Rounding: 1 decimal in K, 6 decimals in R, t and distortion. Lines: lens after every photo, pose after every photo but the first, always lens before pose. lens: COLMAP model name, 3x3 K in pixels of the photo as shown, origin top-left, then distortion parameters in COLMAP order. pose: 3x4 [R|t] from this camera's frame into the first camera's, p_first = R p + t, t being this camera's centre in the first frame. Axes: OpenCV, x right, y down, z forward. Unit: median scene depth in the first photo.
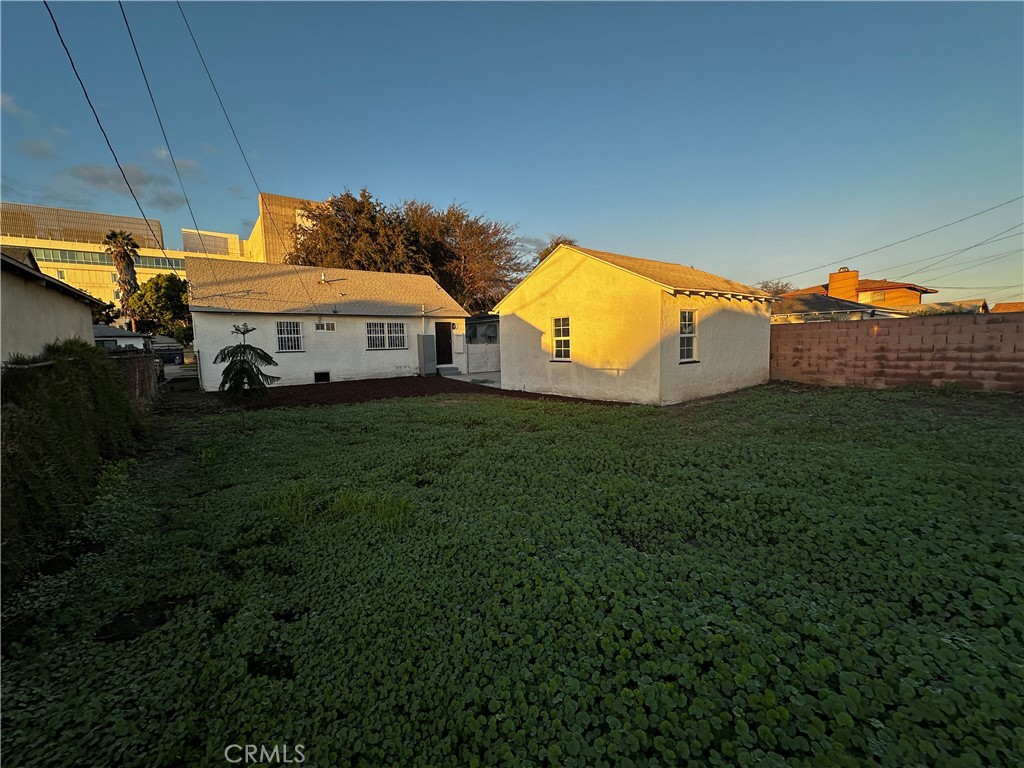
lens RADIAL K [[409.6, 0, 514.5], [0, 409.6, 382.1], [0, 0, 1]] dist [0.000234, 0.000091]
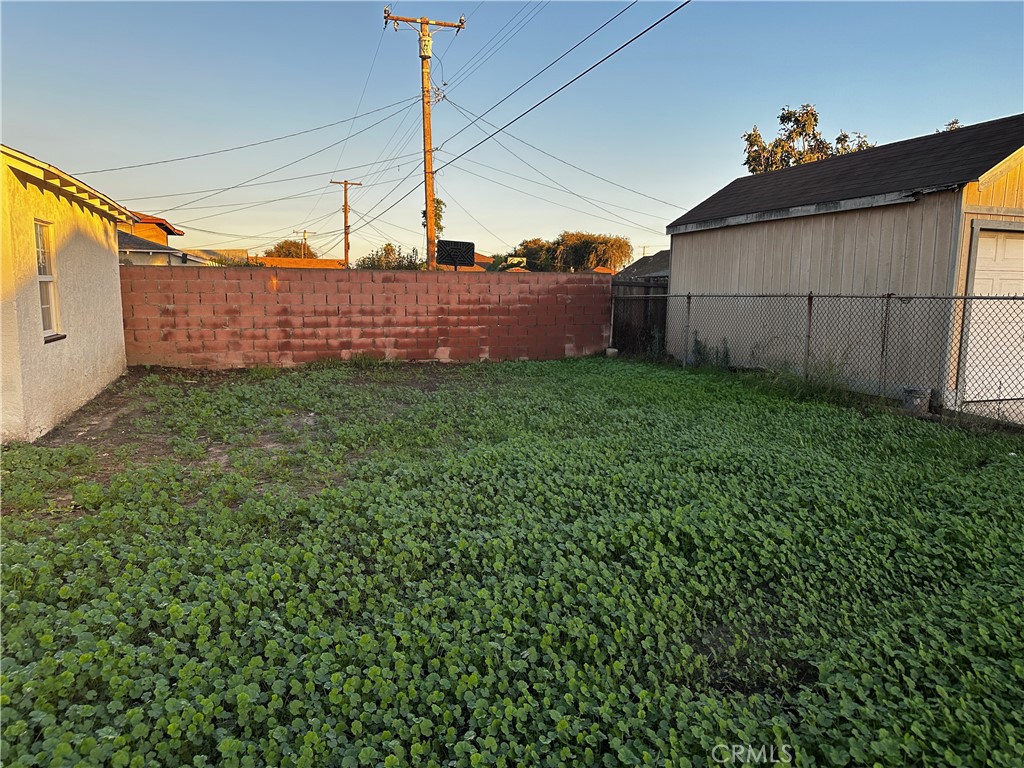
lens RADIAL K [[714.9, 0, 514.0], [0, 714.9, 387.2], [0, 0, 1]] dist [0.006917, 0.000734]
pose [[0.288068, -0.094203, 0.952965, -0.175933], [0.071434, 0.994491, 0.076714, -0.017215], [-0.954942, 0.045975, 0.293211, 0.272927]]
